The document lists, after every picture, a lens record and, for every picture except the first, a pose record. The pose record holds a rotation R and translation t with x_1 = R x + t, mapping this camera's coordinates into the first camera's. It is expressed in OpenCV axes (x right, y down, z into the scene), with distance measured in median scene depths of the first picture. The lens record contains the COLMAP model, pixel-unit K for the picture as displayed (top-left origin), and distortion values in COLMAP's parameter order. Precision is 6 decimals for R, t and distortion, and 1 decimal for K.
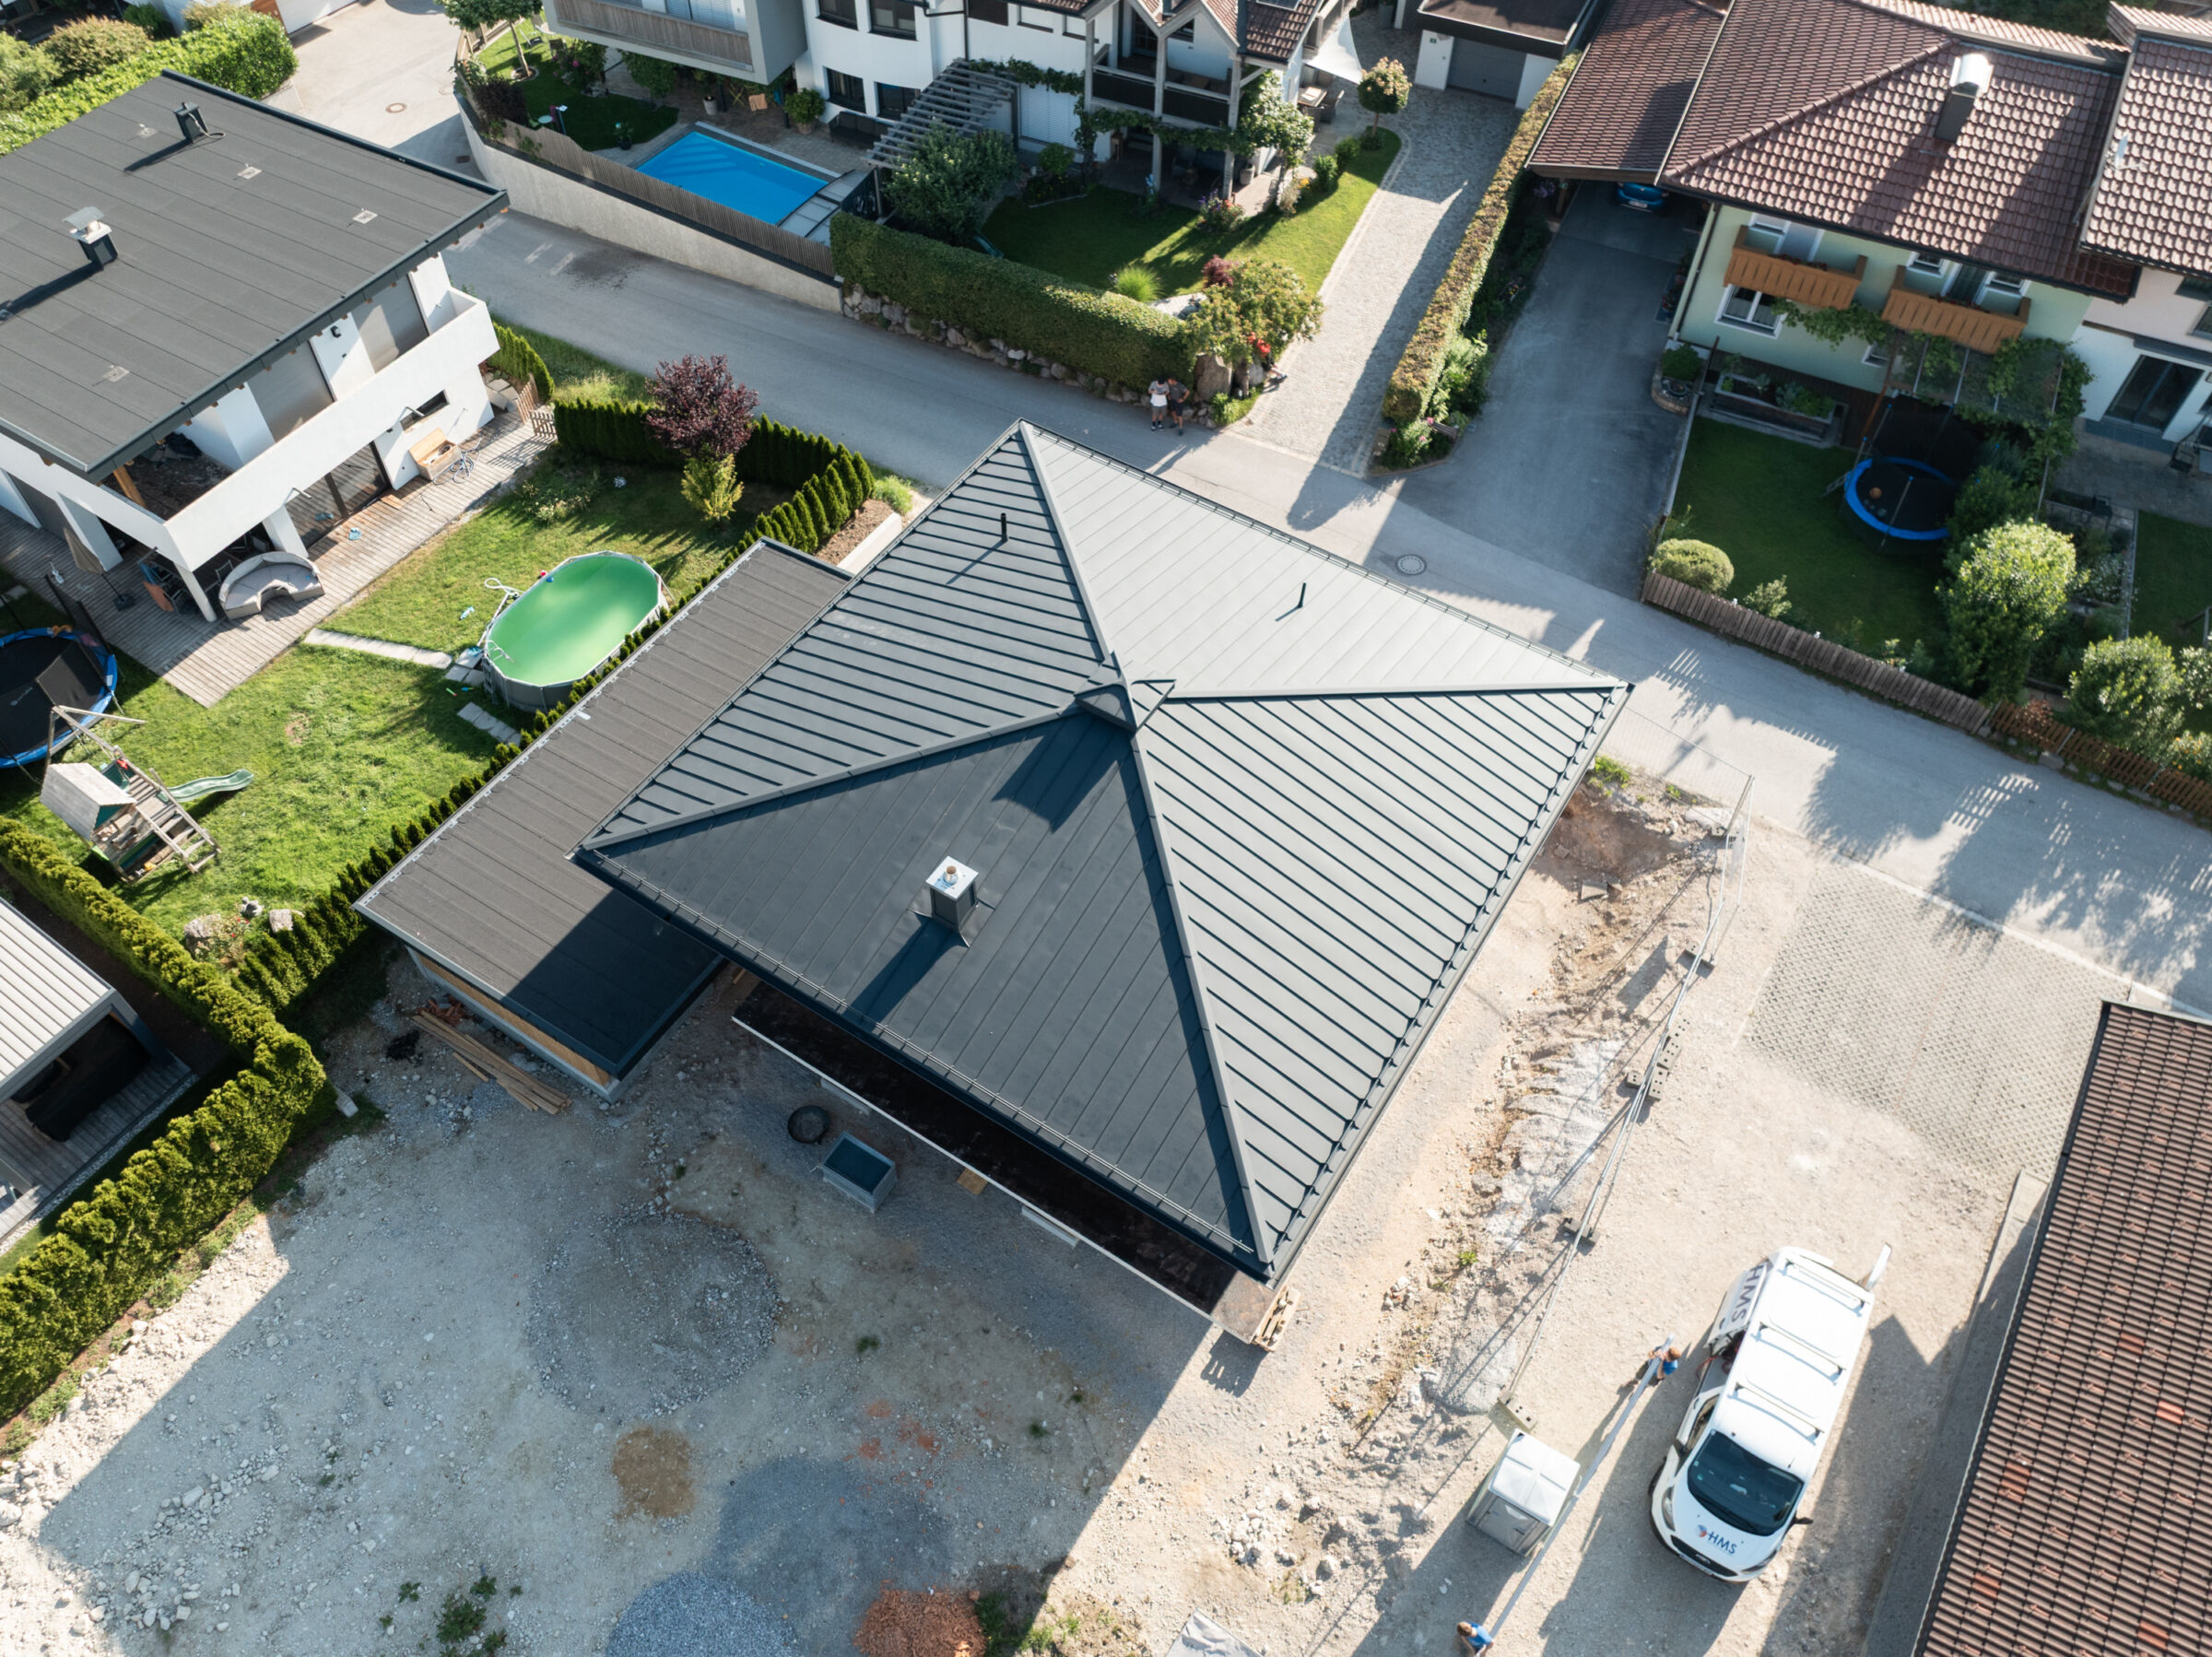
lens RADIAL K [[1576.1, 0, 1106.0], [0, 1576.1, 828.5], [0, 0, 1]] dist [0.007370, -0.072673]
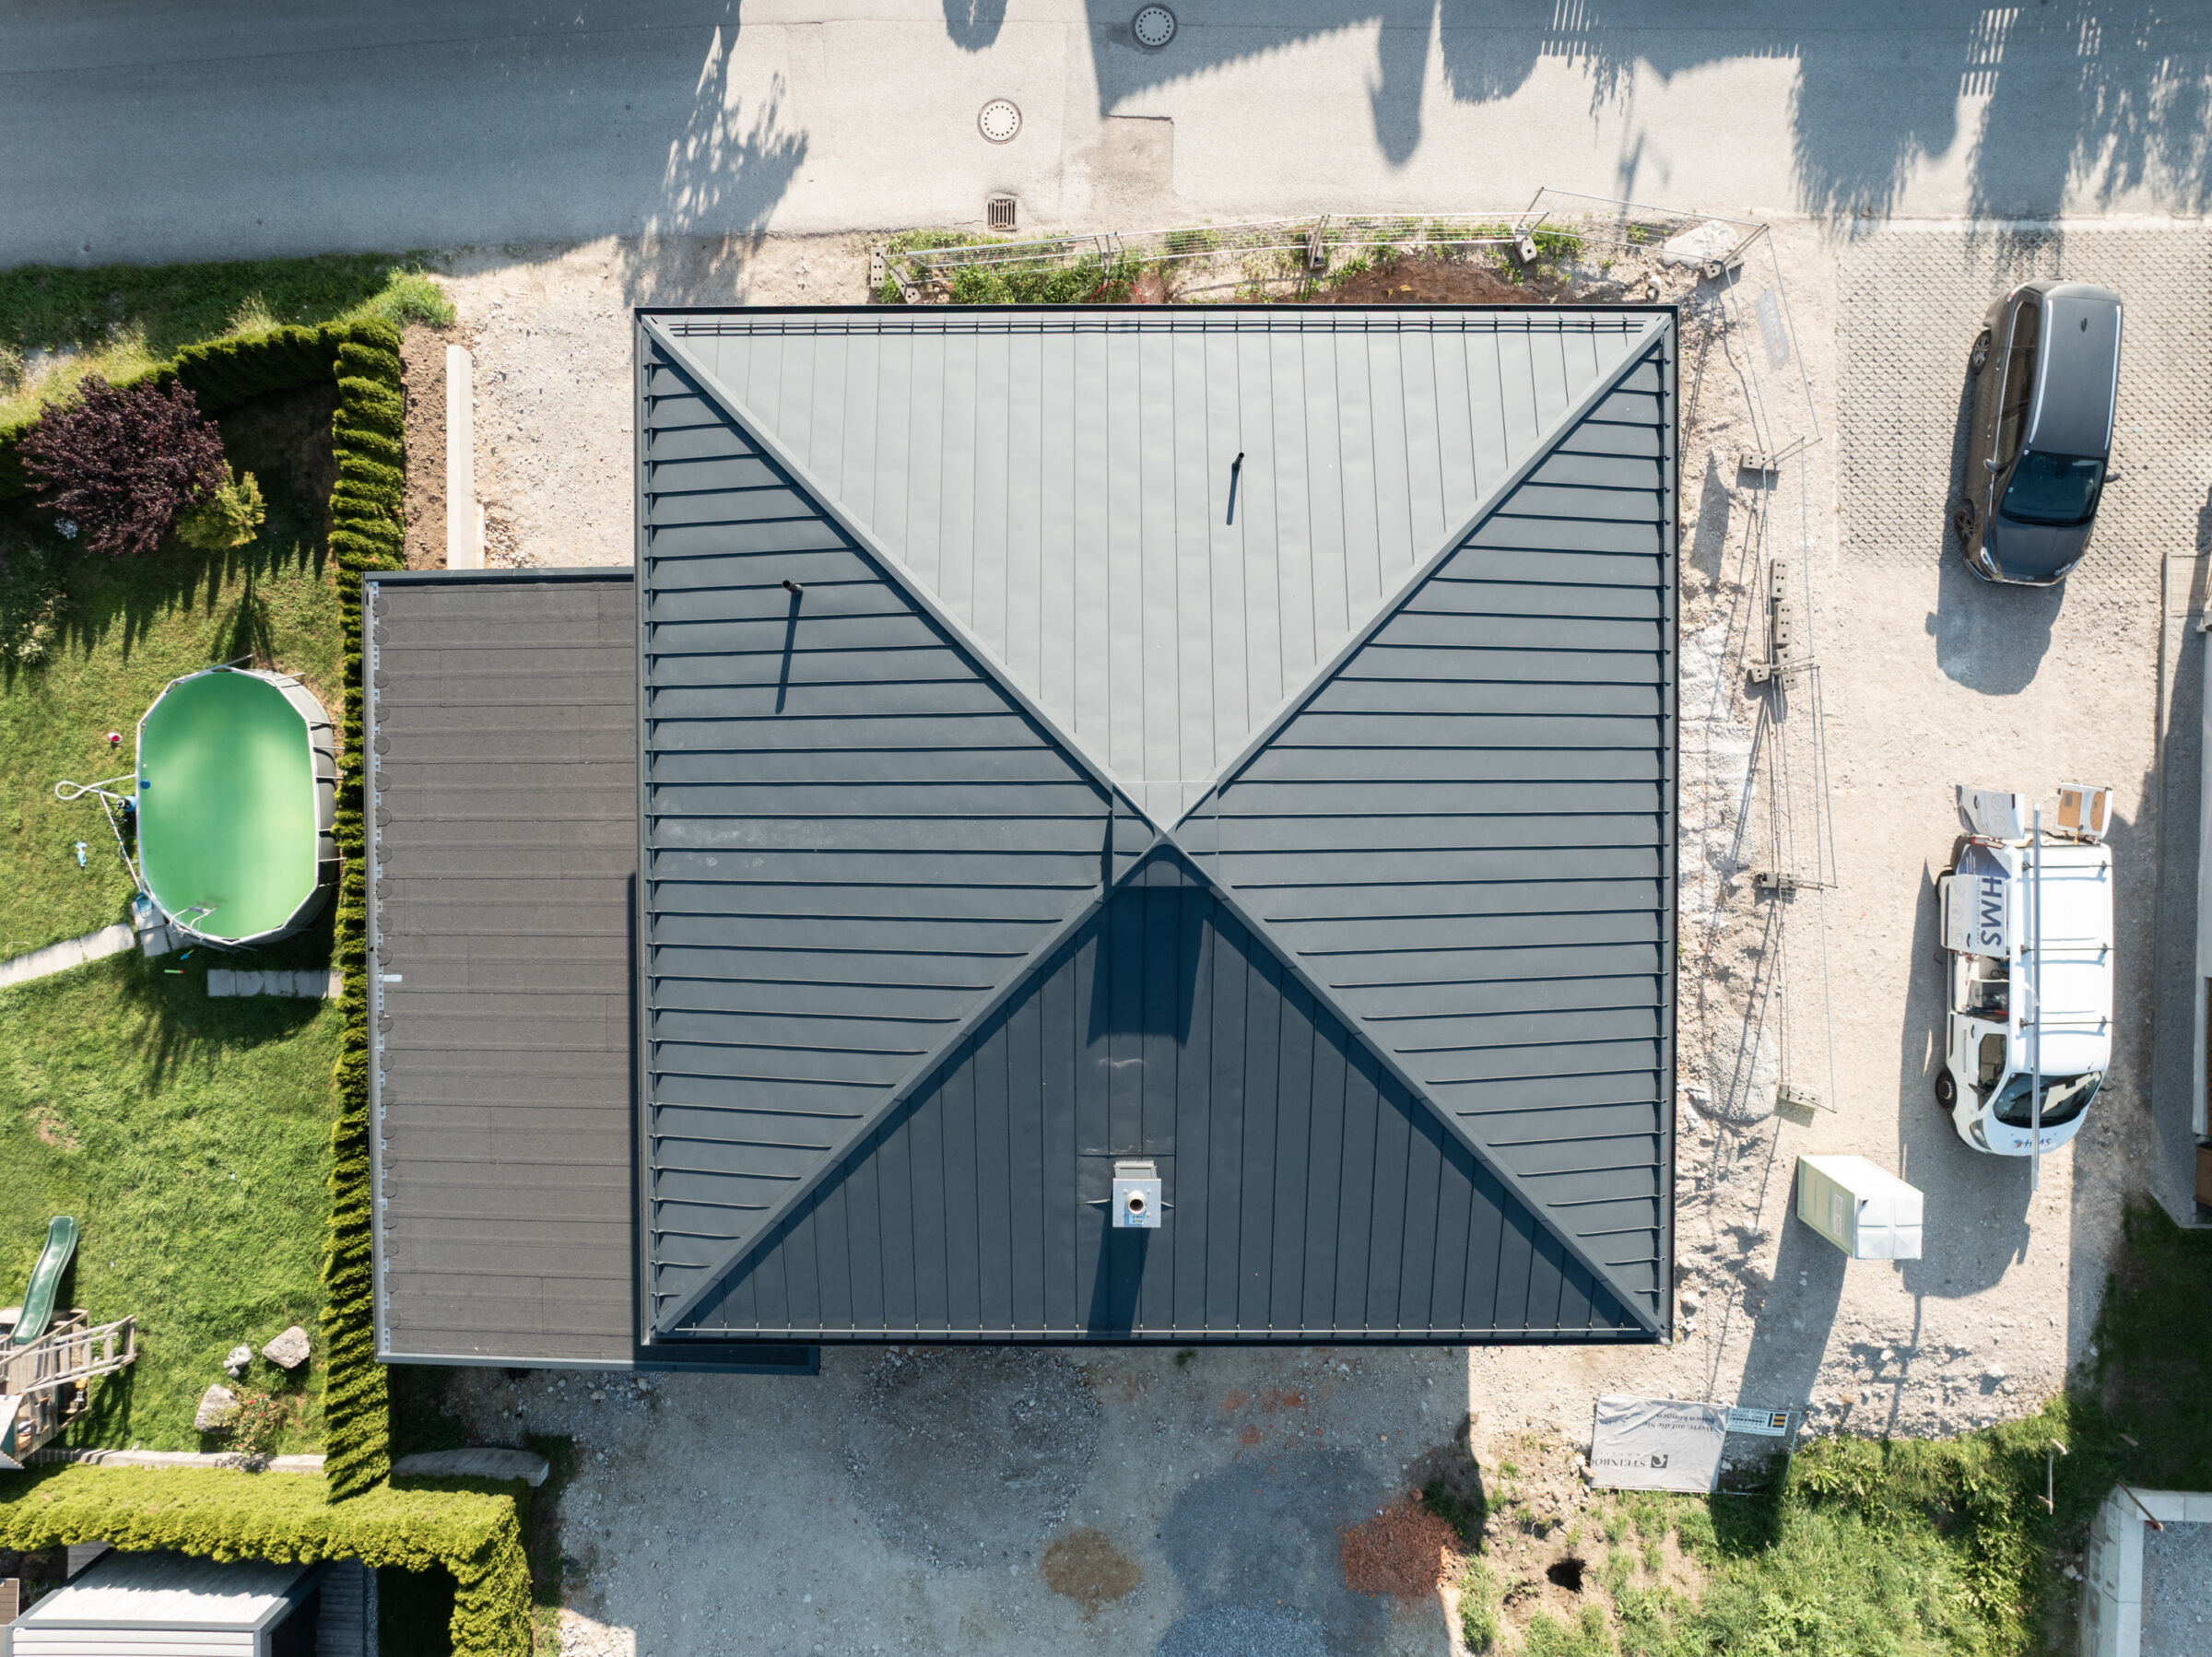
lens RADIAL K [[1560.2, 0, 1124.4], [0, 1560.2, 824.5], [0, 0, 1]] dist [-0.035102, 0.008080]
pose [[0.841713, -0.539752, -0.013662, 0.007897], [0.436457, 0.665299, 0.605708, -0.468452], [-0.317843, -0.515795, 0.795570, 0.398915]]
